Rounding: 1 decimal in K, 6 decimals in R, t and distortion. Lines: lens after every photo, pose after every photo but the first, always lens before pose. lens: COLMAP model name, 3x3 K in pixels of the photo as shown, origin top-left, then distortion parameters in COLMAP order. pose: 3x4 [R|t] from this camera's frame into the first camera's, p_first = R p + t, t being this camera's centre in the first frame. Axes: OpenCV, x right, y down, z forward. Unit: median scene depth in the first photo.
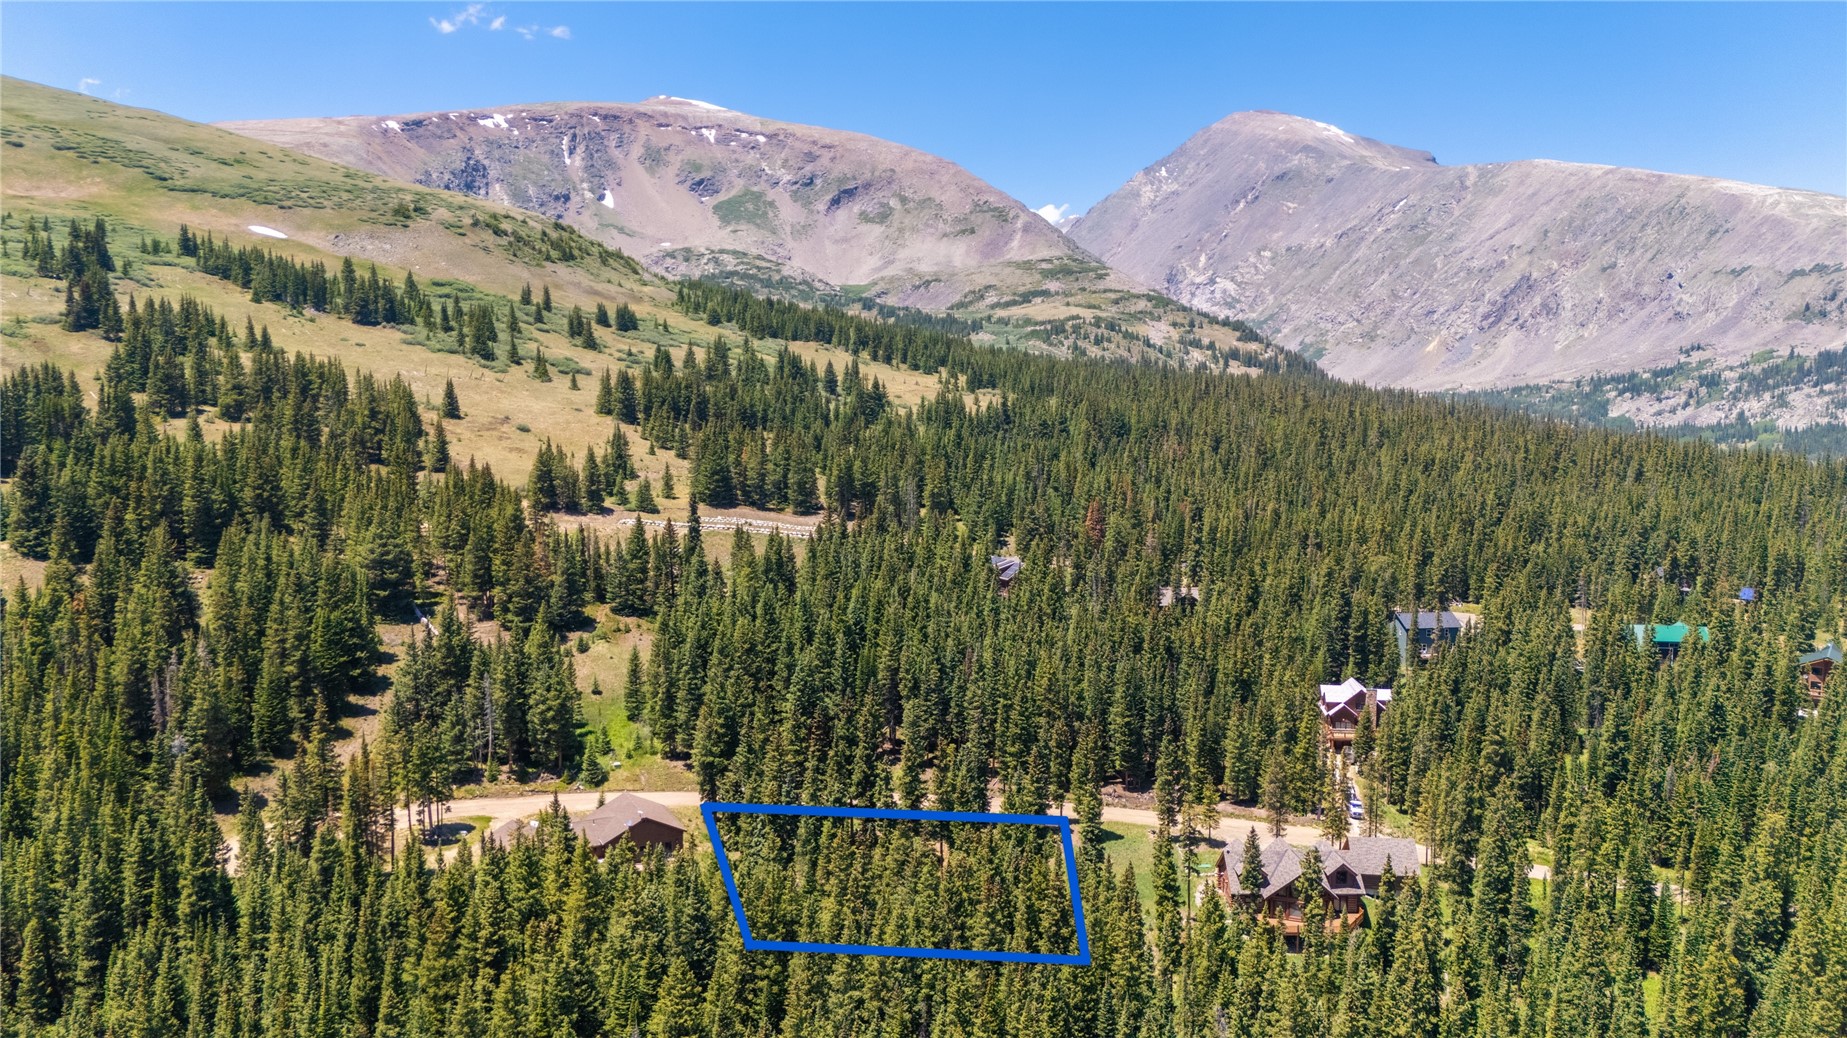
lens RADIAL K [[1330.7, 0, 923.5], [0, 1330.7, 519.0], [0, 0, 1]] dist [0.116202, -0.225072]
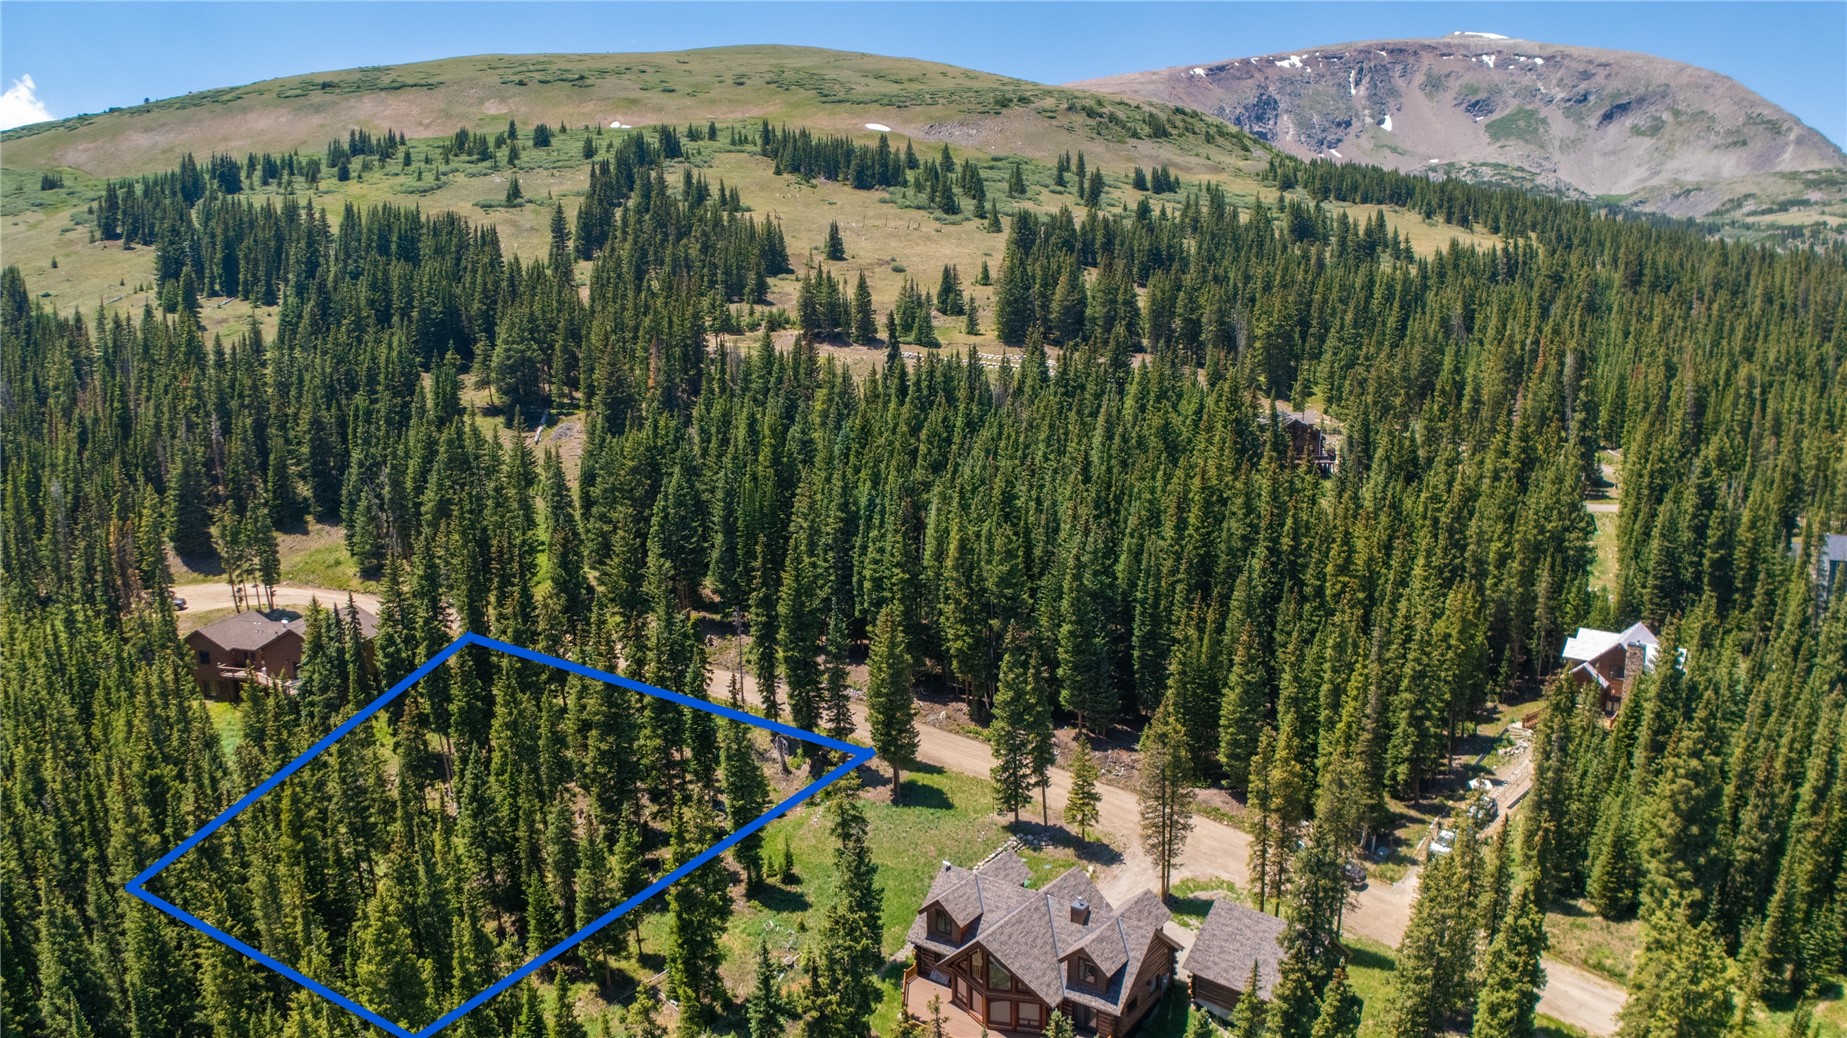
lens RADIAL K [[1194.2, 0, 923.5], [0, 1194.2, 519.0], [0, 0, 1]] dist [-0.180351, 0.020799]
pose [[0.801822, 0.095637, -0.589860, 0.198791], [-0.046337, 0.994089, 0.098188, 0.023481], [0.595763, -0.051397, 0.801514, 0.249373]]
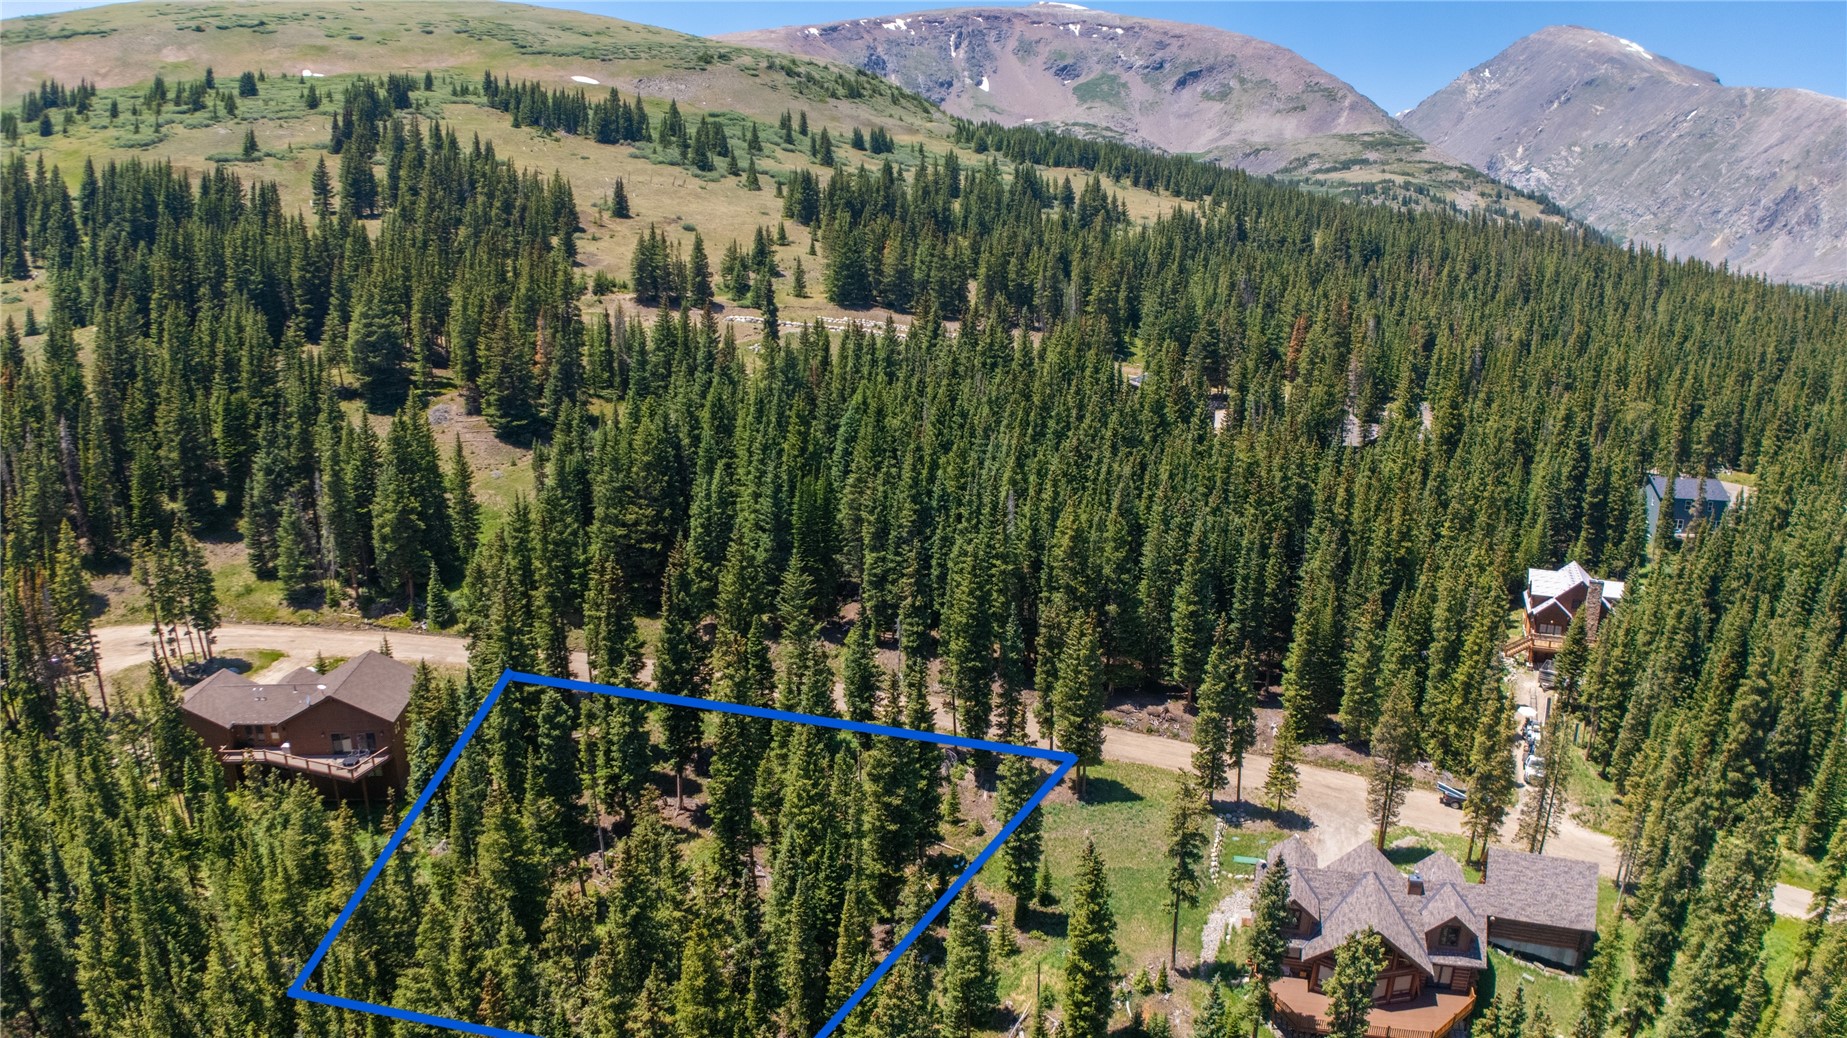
lens RADIAL K [[1126.0, 0, 923.5], [0, 1126.0, 519.0], [0, 0, 1]] dist [-0.184563, 0.024199]
pose [[0.955640, 0.074644, -0.284921, 0.084776], [-0.034876, 0.989226, 0.142183, 0.017226], [0.292464, -0.125939, 0.947947, 0.219835]]
